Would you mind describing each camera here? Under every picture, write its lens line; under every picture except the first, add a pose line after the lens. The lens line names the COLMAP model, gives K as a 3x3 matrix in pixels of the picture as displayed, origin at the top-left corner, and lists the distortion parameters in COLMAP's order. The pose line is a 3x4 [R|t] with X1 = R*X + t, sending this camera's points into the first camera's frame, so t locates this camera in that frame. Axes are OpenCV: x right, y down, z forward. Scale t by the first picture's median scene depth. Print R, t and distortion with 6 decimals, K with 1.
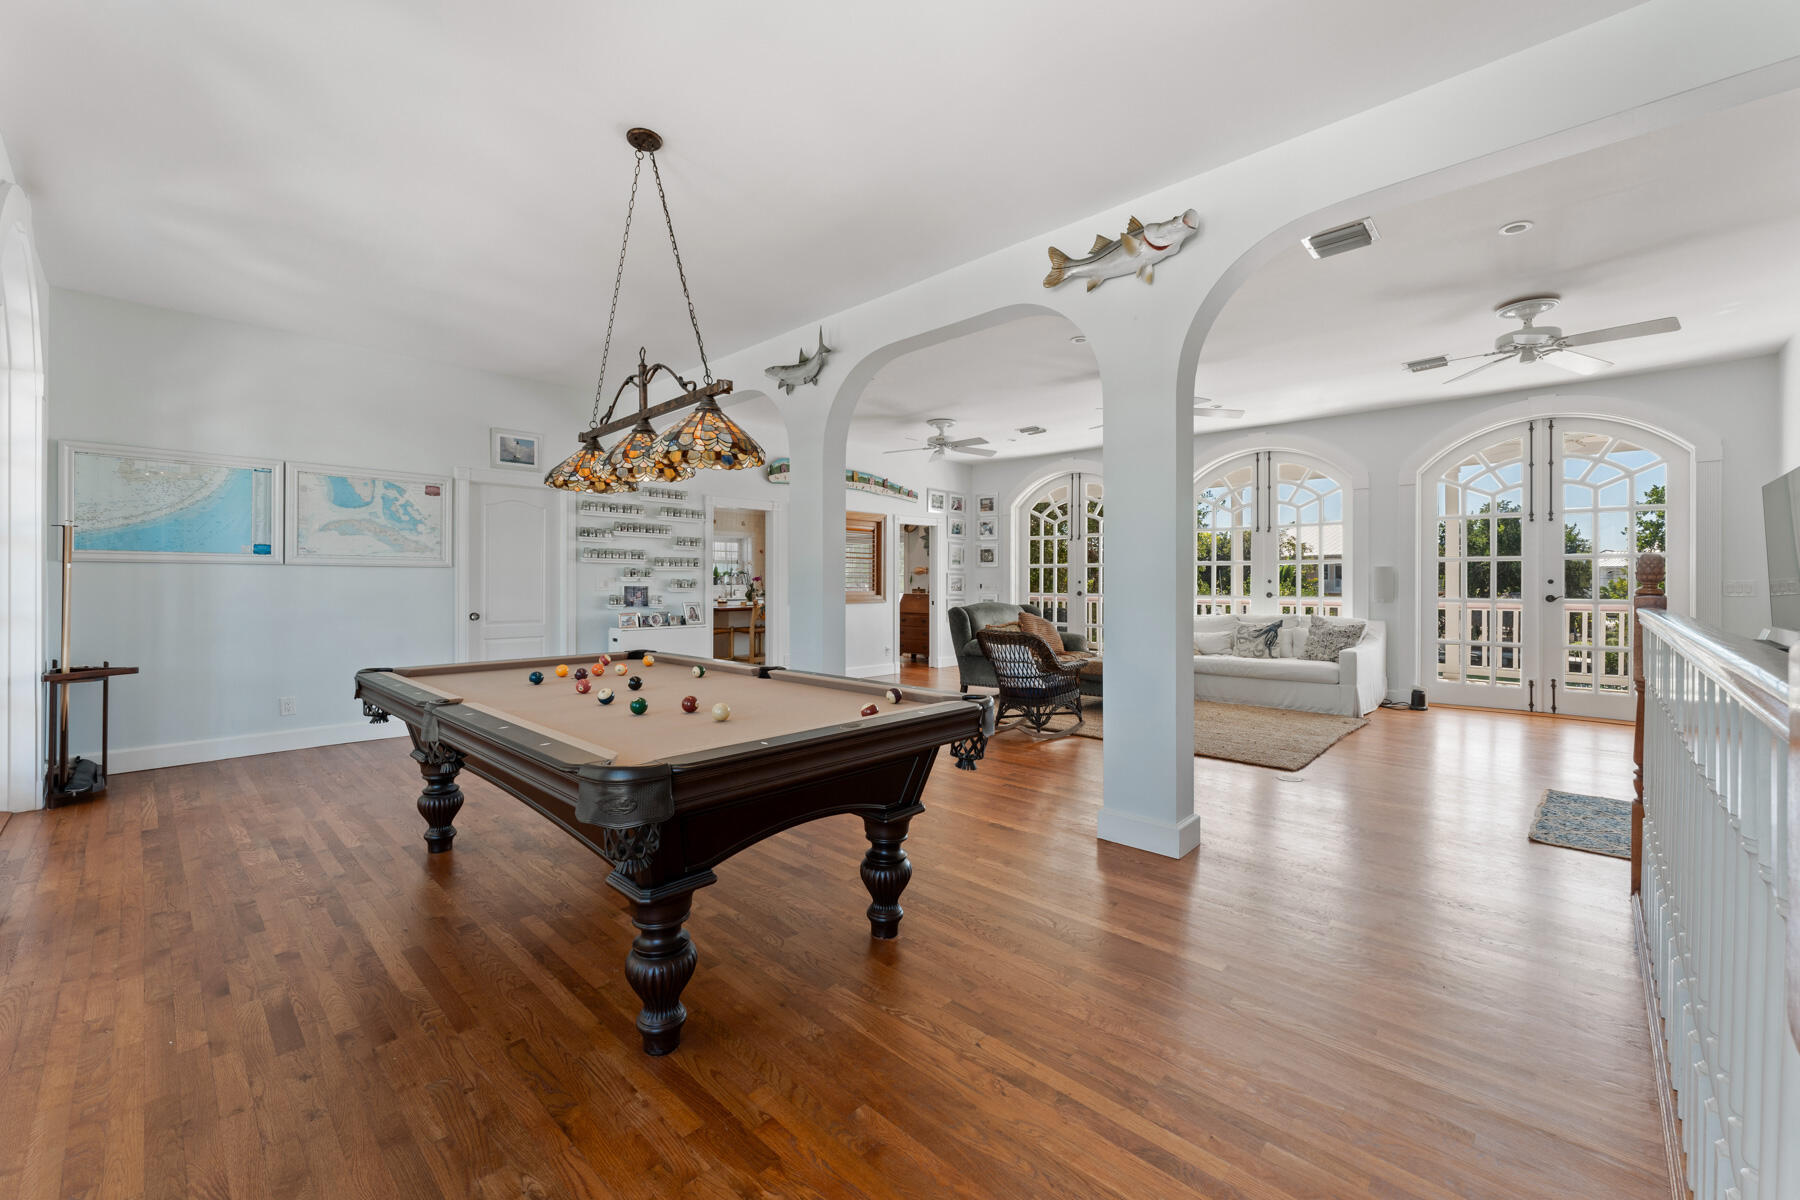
lens RADIAL K [[722.3, 0, 901.1], [0, 722.3, 592.8], [0, 0, 1]] dist [-0.000040, -0.000117]
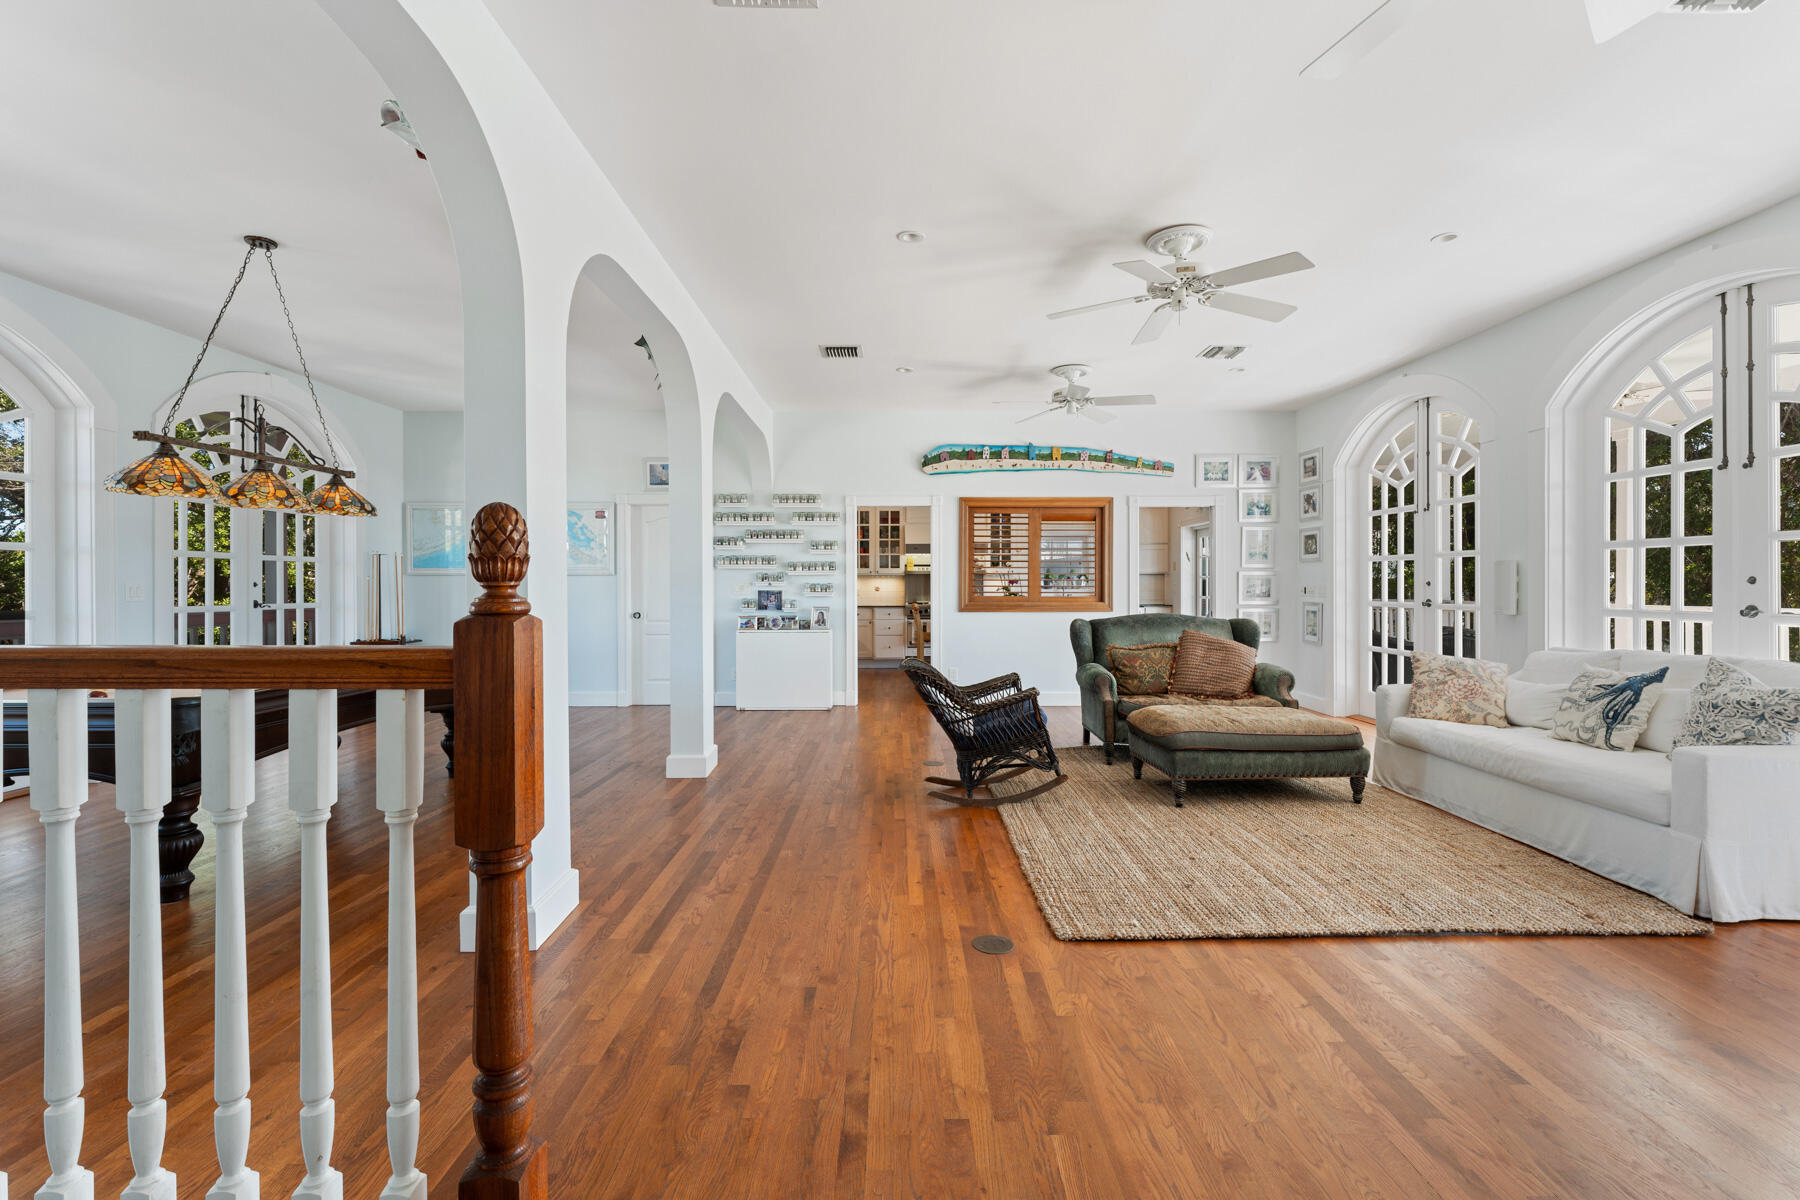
lens RADIAL K [[802.7, 0, 899.3], [0, 802.7, 592.6], [0, 0, 1]] dist [0.002569, -0.000140]
pose [[0.689092, 0.002504, -0.724669, 0.537410], [-0.006913, 0.999971, -0.003119, -0.003141], [0.724641, 0.007159, 0.689090, 0.304059]]
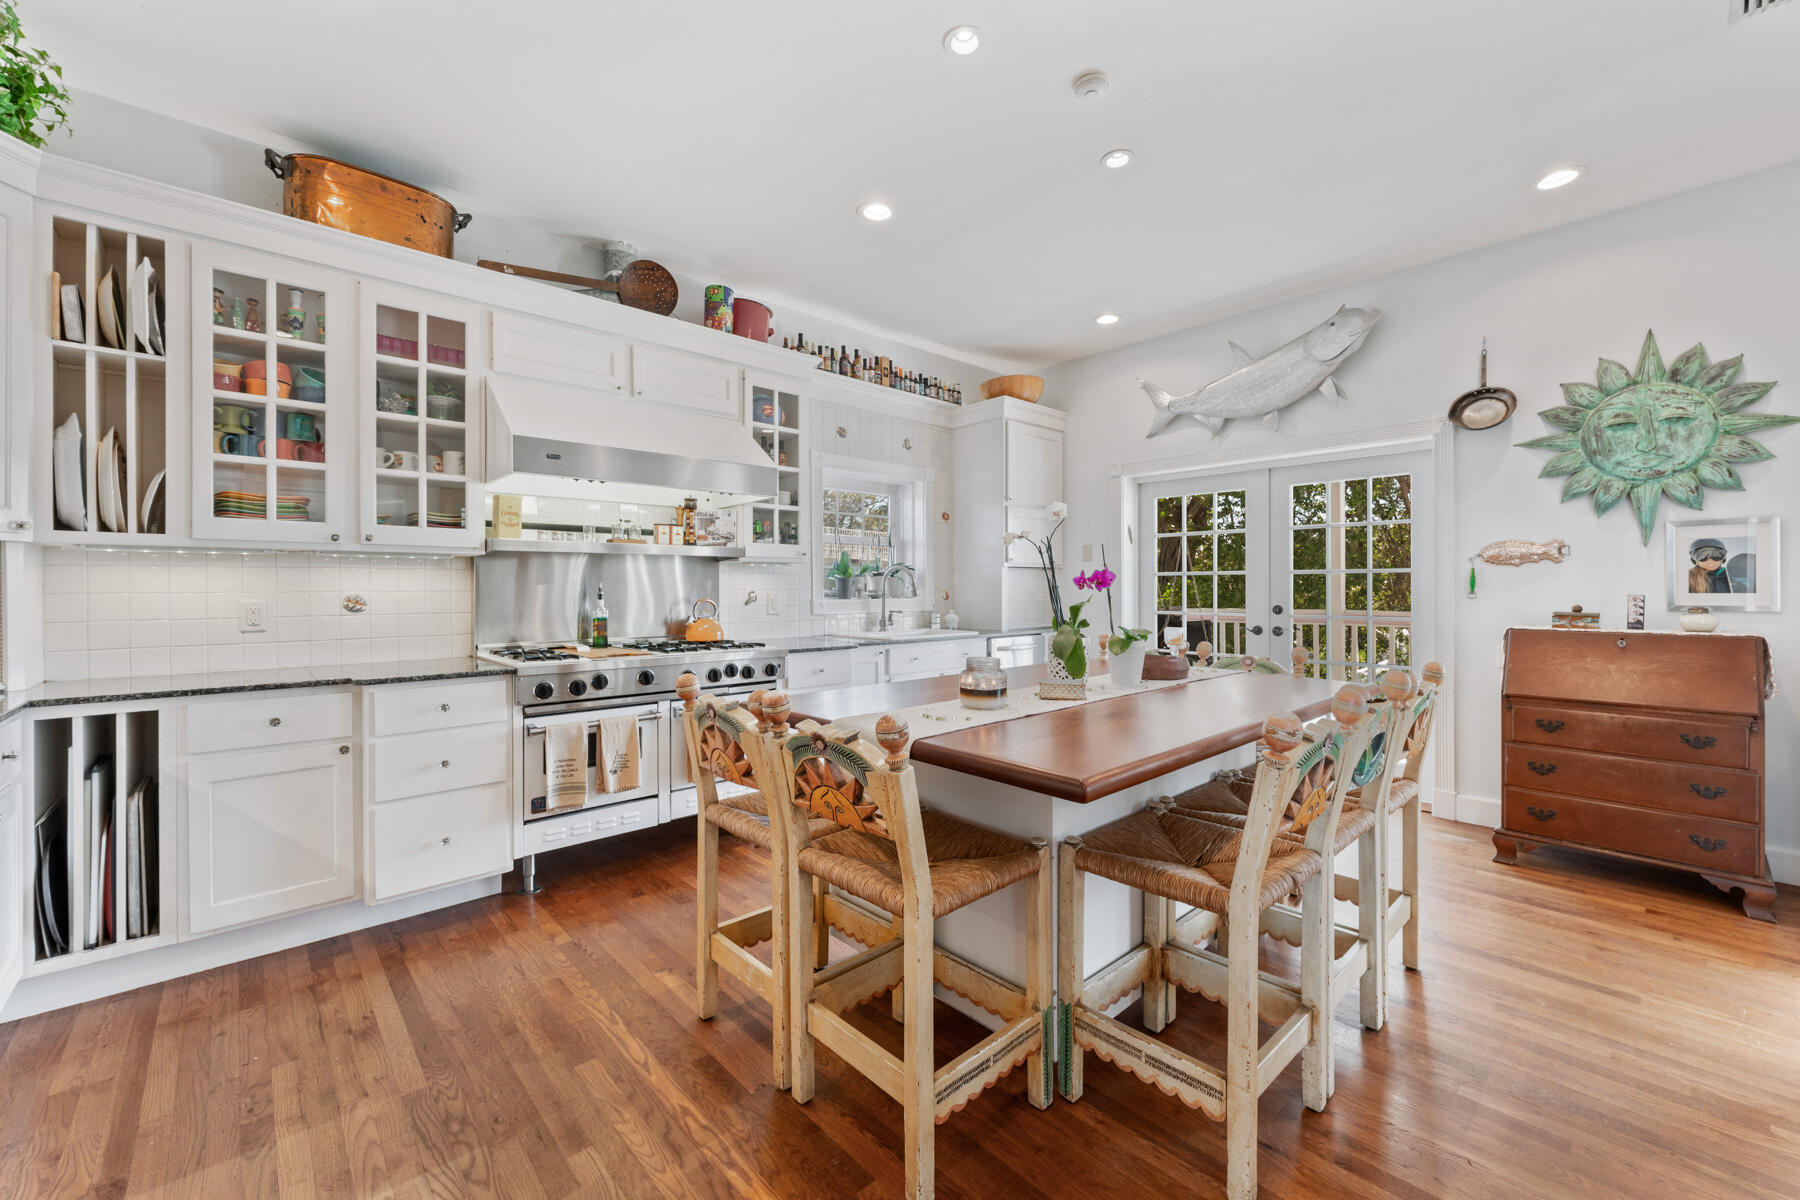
lens RADIAL K [[722.3, 0, 910.4], [0, 722.3, 591.5], [0, 0, 1]] dist [-0.000040, -0.000117]
pose [[0.997962, -0.009026, -0.063177, -0.319057], [0.008024, 0.999838, -0.016098, -0.013613], [0.063312, 0.015559, 0.997873, 0.997970]]
